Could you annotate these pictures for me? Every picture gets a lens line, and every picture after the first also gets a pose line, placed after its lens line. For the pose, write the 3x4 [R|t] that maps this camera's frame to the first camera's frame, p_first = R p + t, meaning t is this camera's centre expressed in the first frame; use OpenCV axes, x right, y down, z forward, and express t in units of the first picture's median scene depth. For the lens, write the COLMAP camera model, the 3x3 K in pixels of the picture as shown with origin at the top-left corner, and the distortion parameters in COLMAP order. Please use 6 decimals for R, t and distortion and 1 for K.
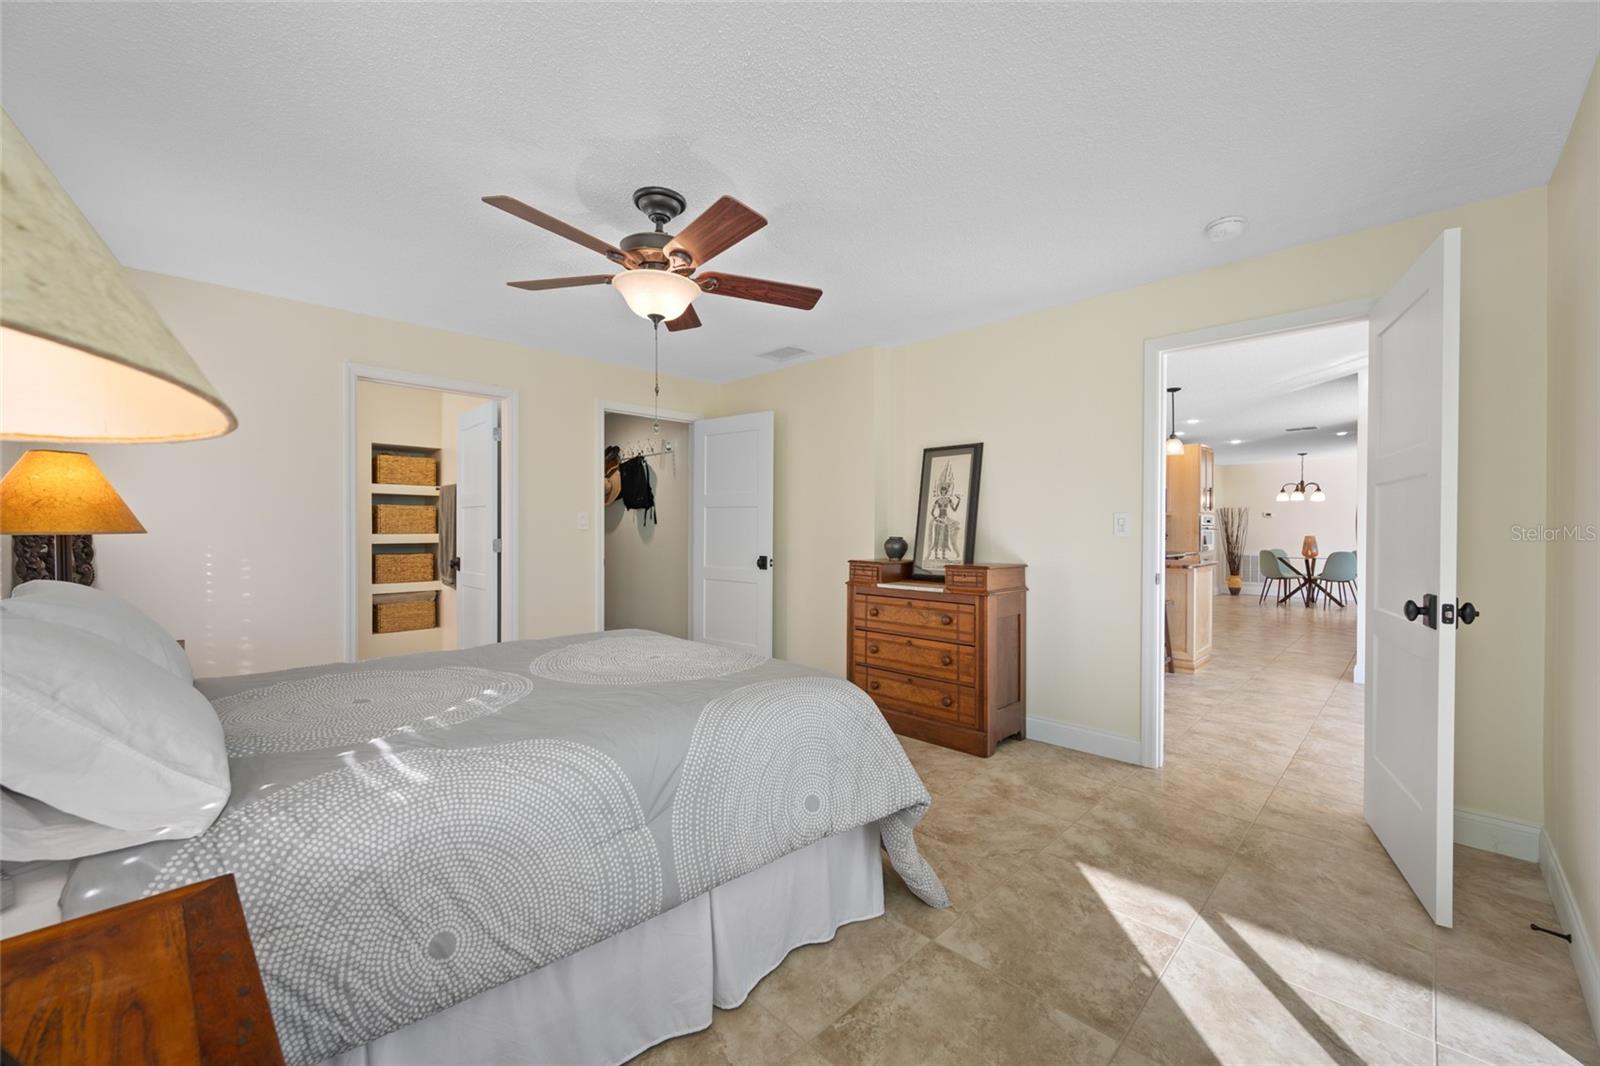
lens RADIAL K [[634.5, 0, 800.0], [0, 634.5, 533.0], [0, 0, 1]] dist [-0.000914, 0.000293]
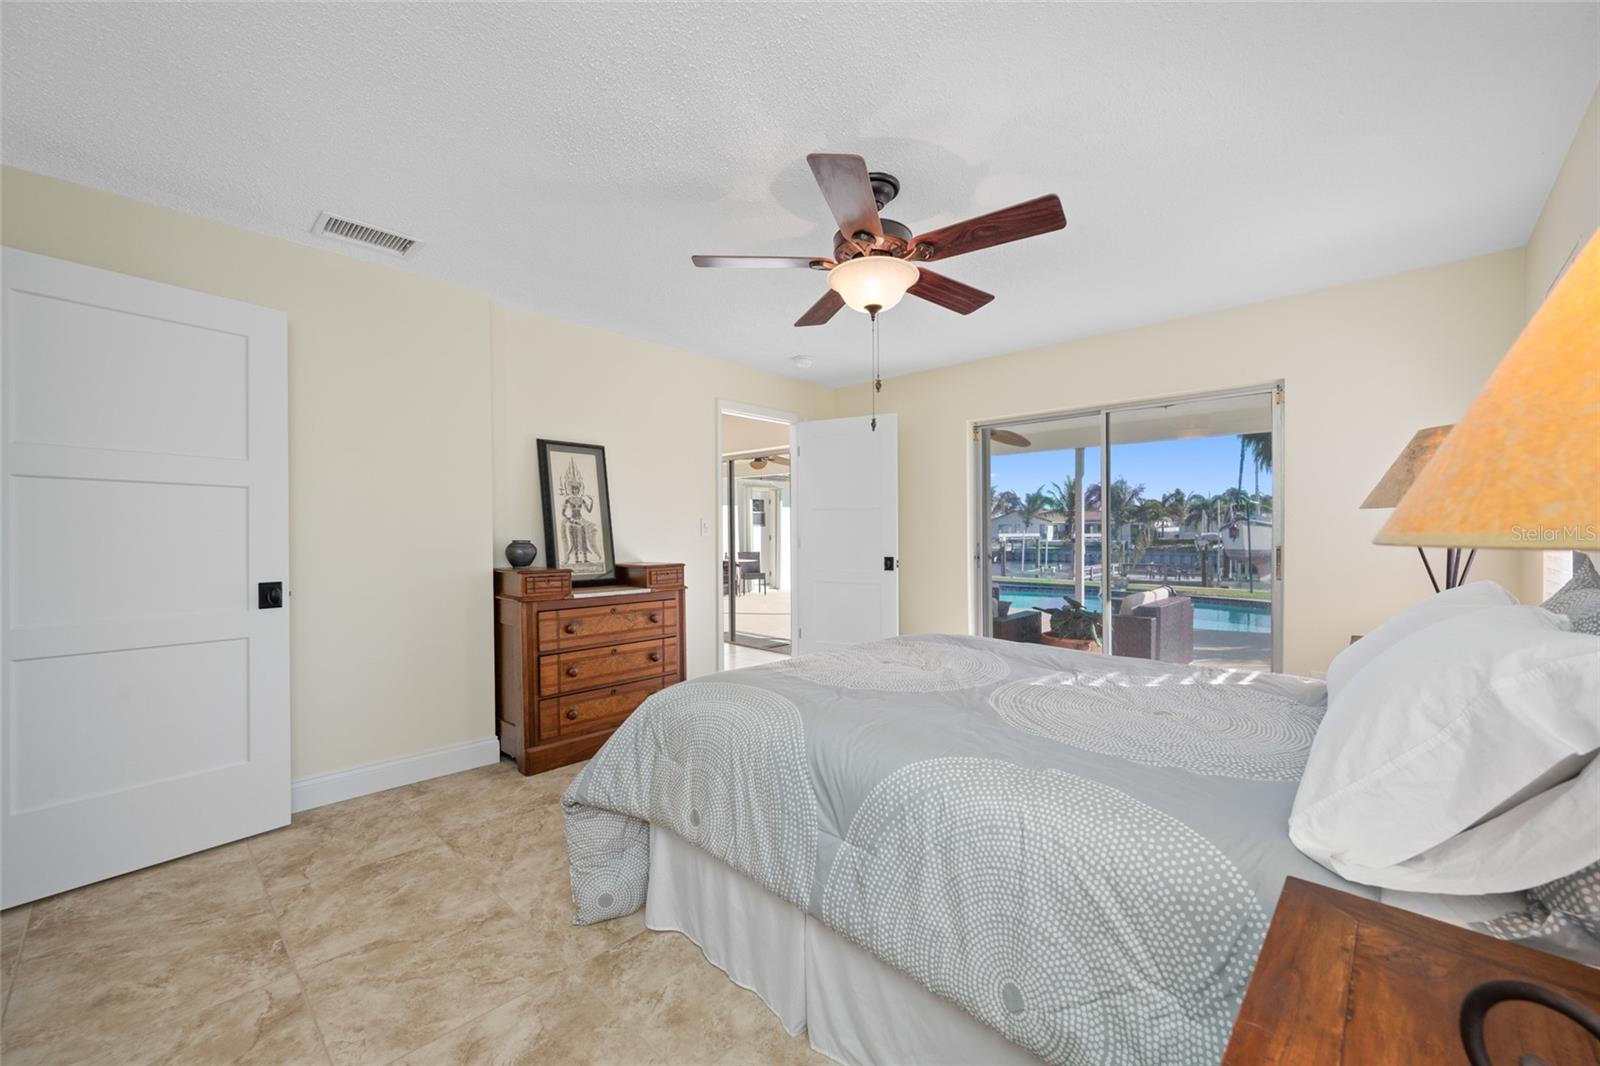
lens RADIAL K [[628.0, 0, 798.4], [0, 628.0, 541.3], [0, 0, 1]] dist [0.000468, -0.000014]
pose [[-0.033496, -0.018080, 0.999275, -0.792200], [0.005474, 0.999818, 0.018273, -0.006481], [-0.999424, 0.006082, -0.033391, 0.780941]]
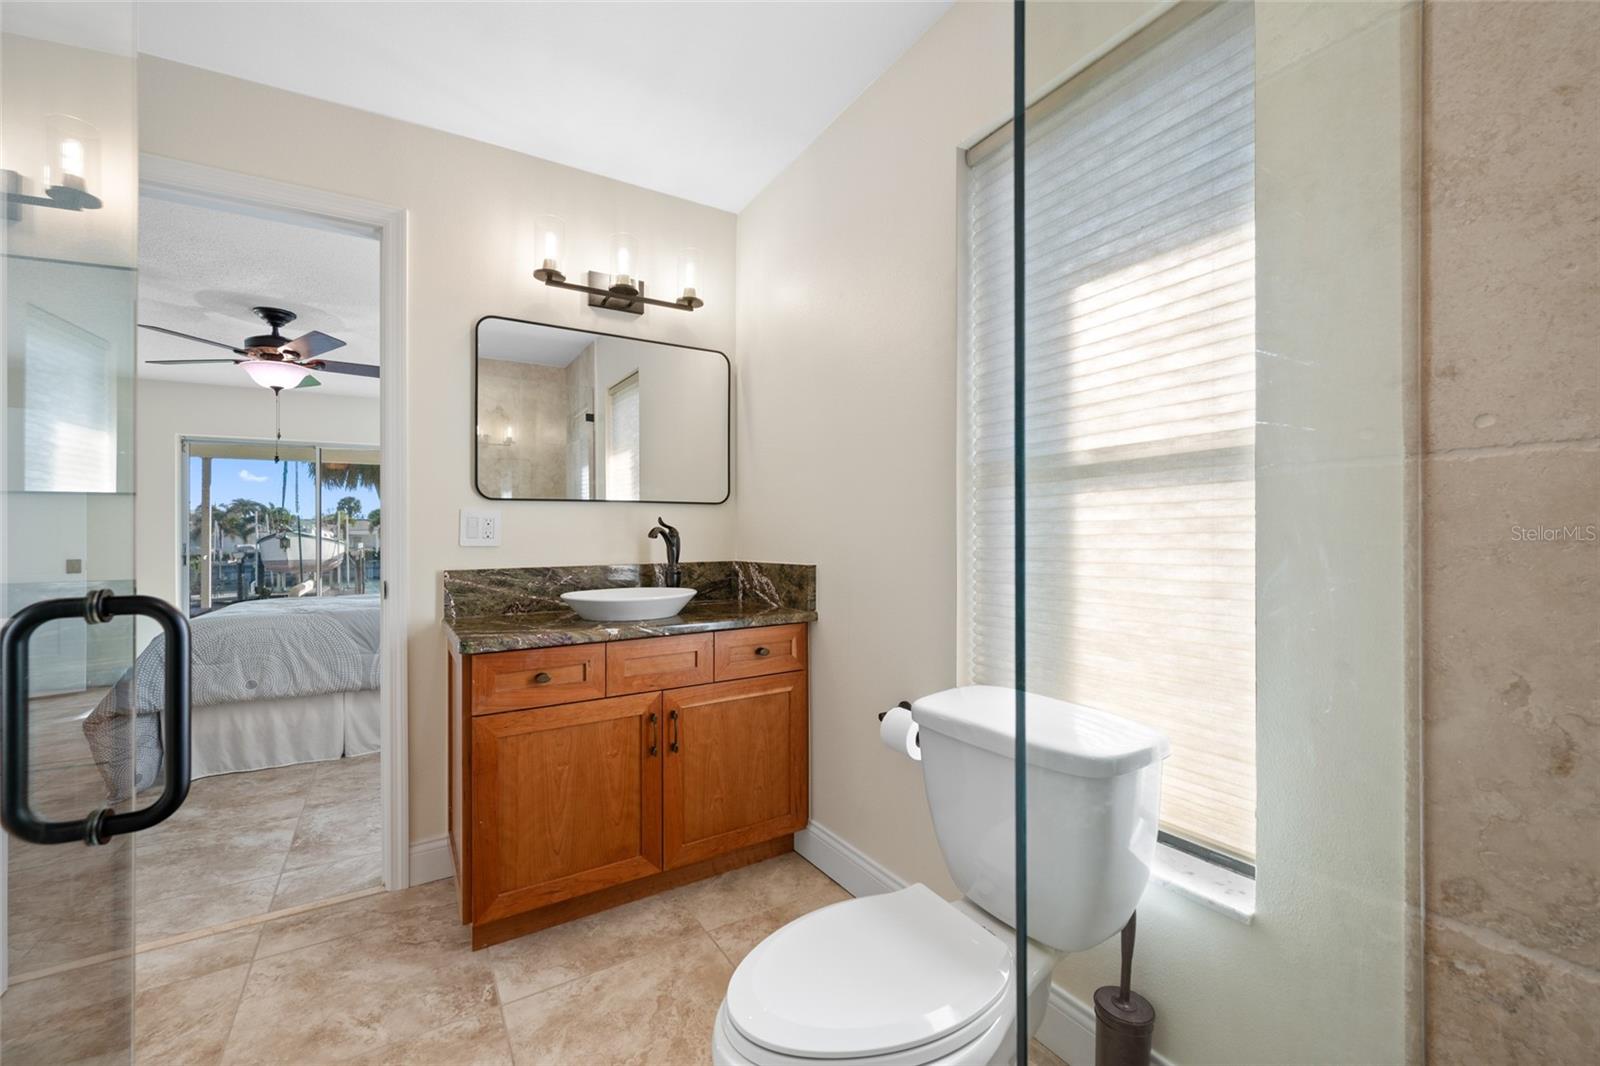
lens RADIAL K [[657.5, 0, 800.0], [0, 657.5, 533.0], [0, 0, 1]] dist [0.007866, -0.000037]
pose [[-0.974772, 0.011087, 0.222928, -1.233625], [0.010477, 0.999937, -0.003917, 0.019392], [-0.222957, -0.001483, -0.974827, 1.544807]]
